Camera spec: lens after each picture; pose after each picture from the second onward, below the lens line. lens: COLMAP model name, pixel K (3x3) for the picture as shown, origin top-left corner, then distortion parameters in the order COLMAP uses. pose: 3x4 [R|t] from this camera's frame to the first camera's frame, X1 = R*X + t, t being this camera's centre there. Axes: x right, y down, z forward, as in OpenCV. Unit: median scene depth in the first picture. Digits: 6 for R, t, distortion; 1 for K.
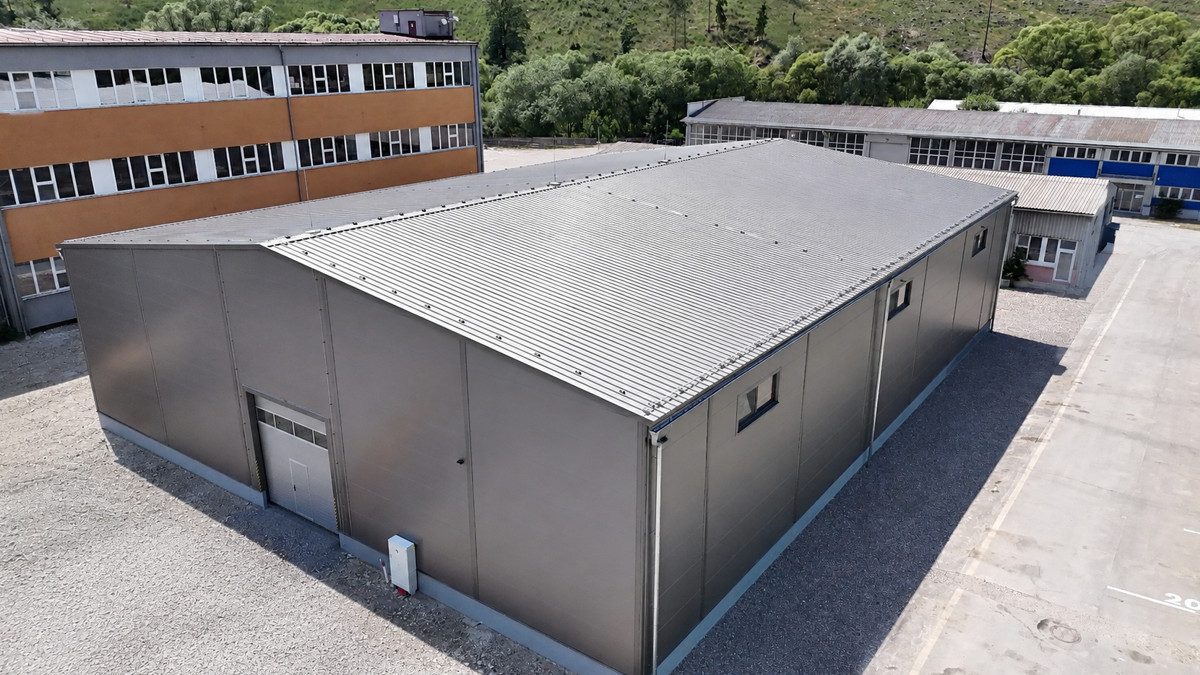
lens RADIAL K [[858.4, 0, 600.0], [0, 858.4, 337.5], [0, 0, 1]] dist [0.003179, 0.000043]
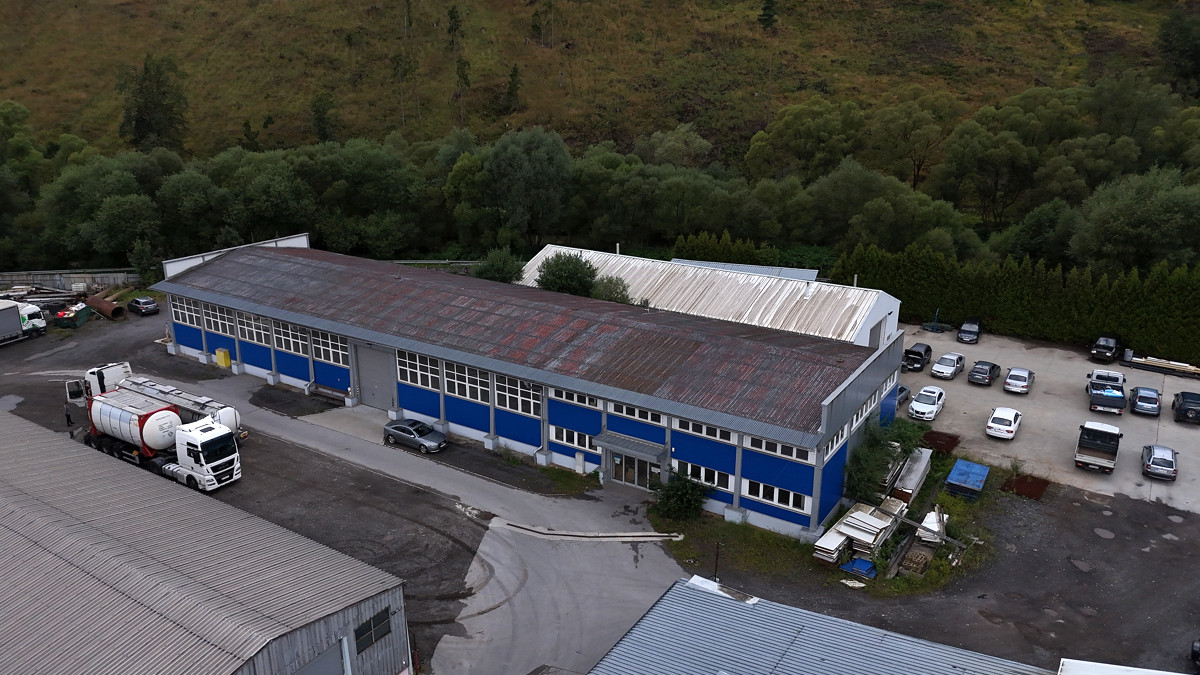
lens RADIAL K [[879.8, 0, 600.0], [0, 879.8, 337.5], [0, 0, 1]] dist [0.020349, 0.001449]
pose [[0.999323, -0.017718, 0.032230, 0.337242], [0.018312, 0.999666, -0.018224, -0.151214], [-0.031897, 0.018801, 0.999314, 0.204318]]
